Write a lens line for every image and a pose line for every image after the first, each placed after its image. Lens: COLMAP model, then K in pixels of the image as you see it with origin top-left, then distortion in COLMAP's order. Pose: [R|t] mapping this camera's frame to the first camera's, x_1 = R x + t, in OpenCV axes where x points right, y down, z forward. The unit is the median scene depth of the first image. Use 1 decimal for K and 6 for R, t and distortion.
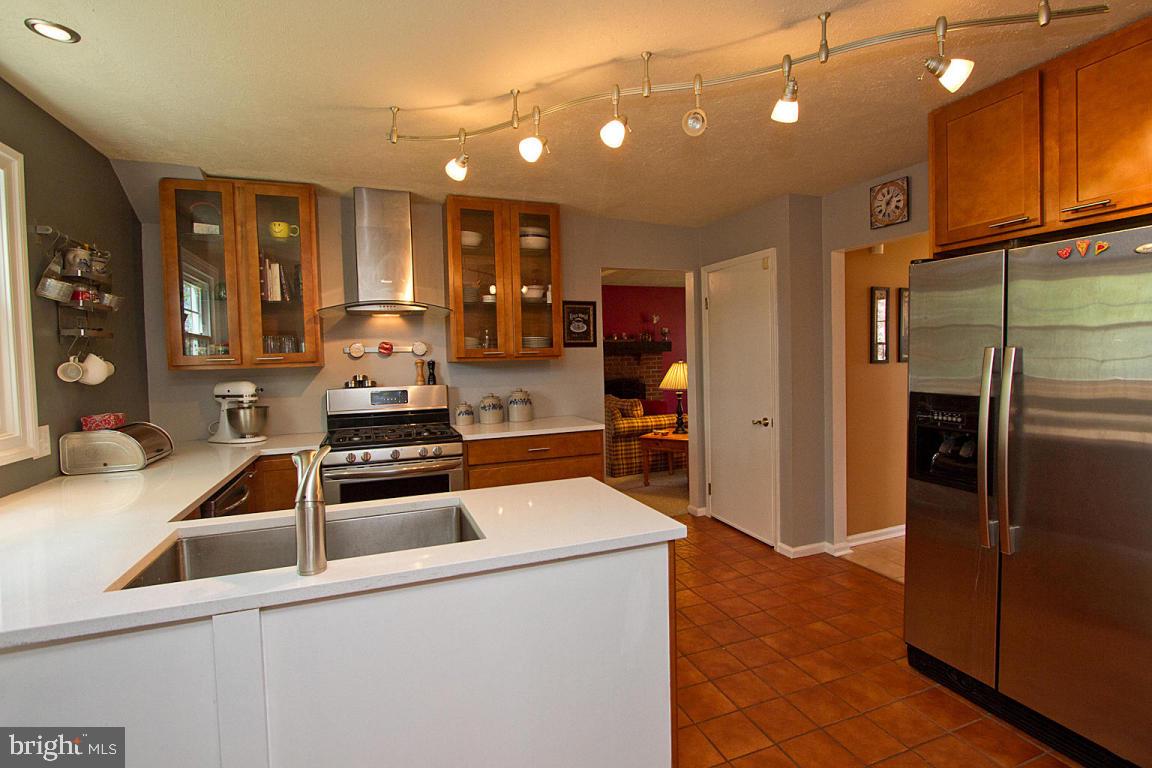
lens RADIAL K [[547.2, 0, 575.1], [0, 547.2, 376.3], [0, 0, 1]] dist [-0.000924, -0.000569]
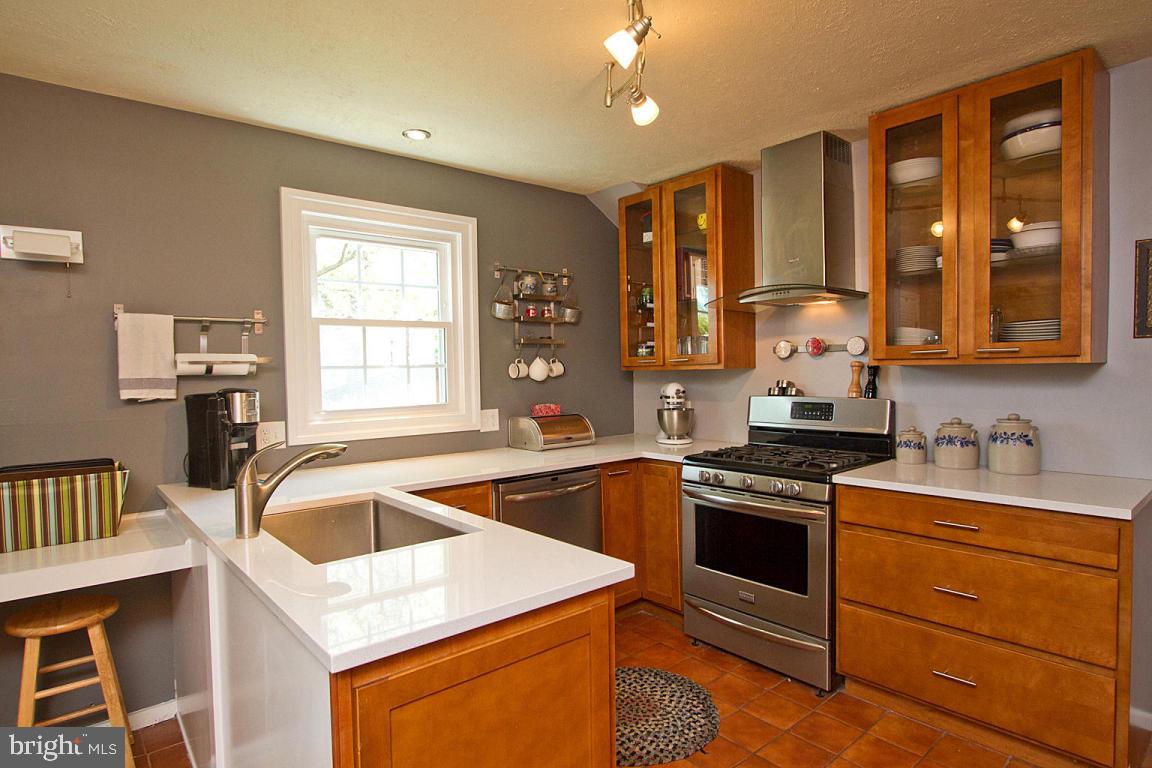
lens RADIAL K [[629.5, 0, 577.9], [0, 629.5, 388.8], [0, 0, 1]] dist [-0.002492, -0.000213]
pose [[0.341721, 0.049010, -0.938523, 0.374983], [-0.025529, 0.998755, 0.042860, -0.021806], [0.939455, 0.009313, 0.342546, 0.398358]]
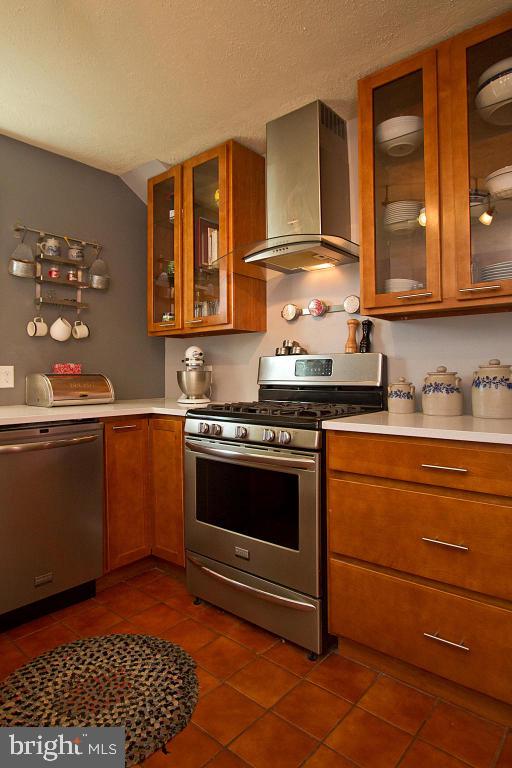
lens RADIAL K [[462.4, 0, 238.8], [0, 462.4, 356.3], [0, 0, 1]] dist [-0.009218, 0.007921]
pose [[0.457888, -0.008885, -0.888966, 0.214638], [-0.038948, 0.998789, -0.030044, 0.047648], [0.888156, 0.048380, 0.456988, 0.601408]]
